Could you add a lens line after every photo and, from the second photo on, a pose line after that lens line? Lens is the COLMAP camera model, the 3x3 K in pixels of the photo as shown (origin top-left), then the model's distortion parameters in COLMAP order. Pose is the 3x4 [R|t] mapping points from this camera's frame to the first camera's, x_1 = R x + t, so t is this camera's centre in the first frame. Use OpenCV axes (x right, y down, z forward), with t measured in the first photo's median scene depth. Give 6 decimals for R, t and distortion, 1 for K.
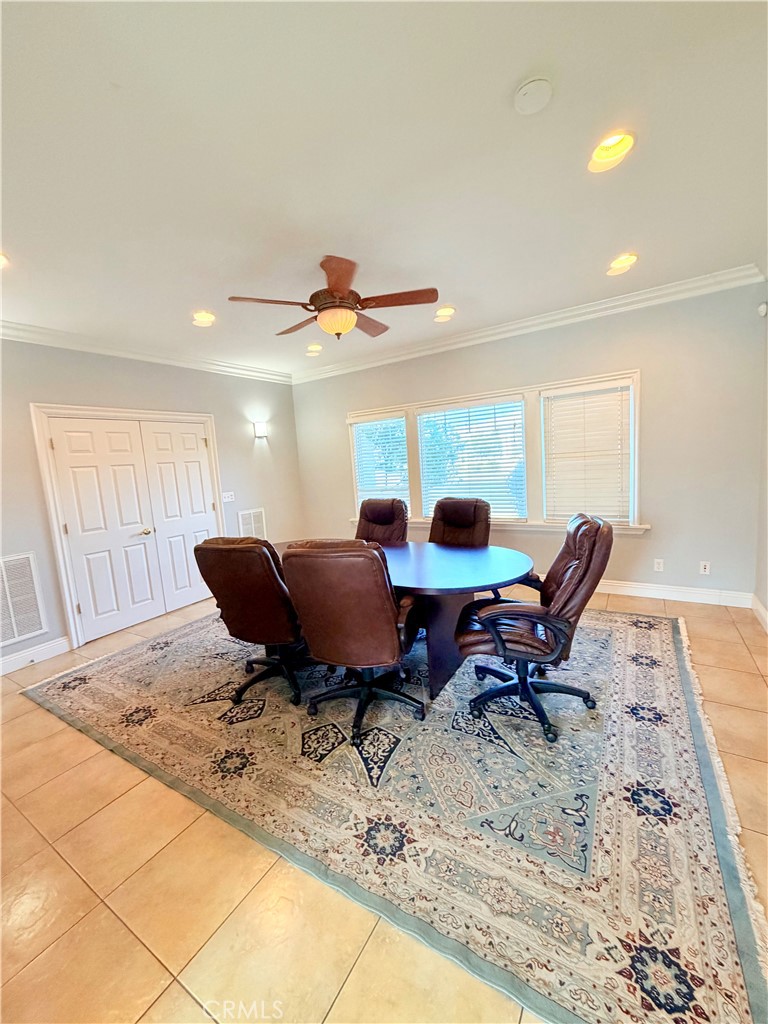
lens RADIAL K [[409.2, 0, 386.0], [0, 409.2, 506.6], [0, 0, 1]] dist [0.001308, 0.000002]
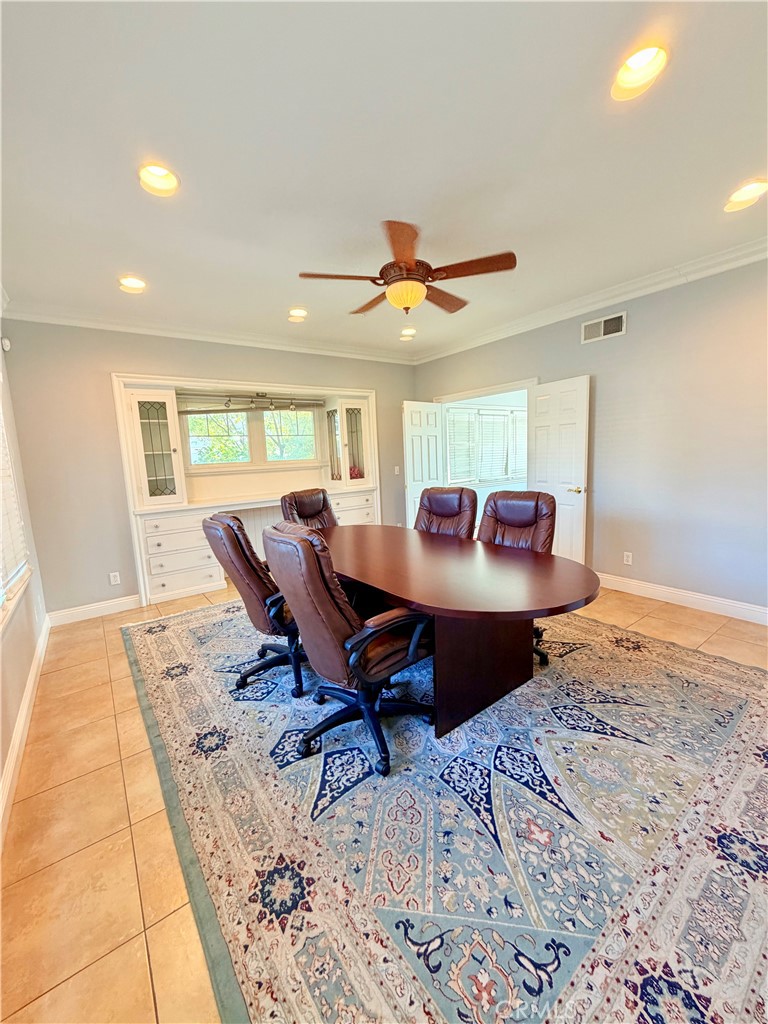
lens RADIAL K [[396.3, 0, 384.0], [0, 396.3, 512.0], [0, 0, 1]] dist [-0.000695, 0.000061]
pose [[0.927781, 0.092197, -0.361556, 0.312661], [-0.075410, 0.995328, 0.060301, -0.033710], [0.365426, -0.028681, 0.930398, 0.241436]]
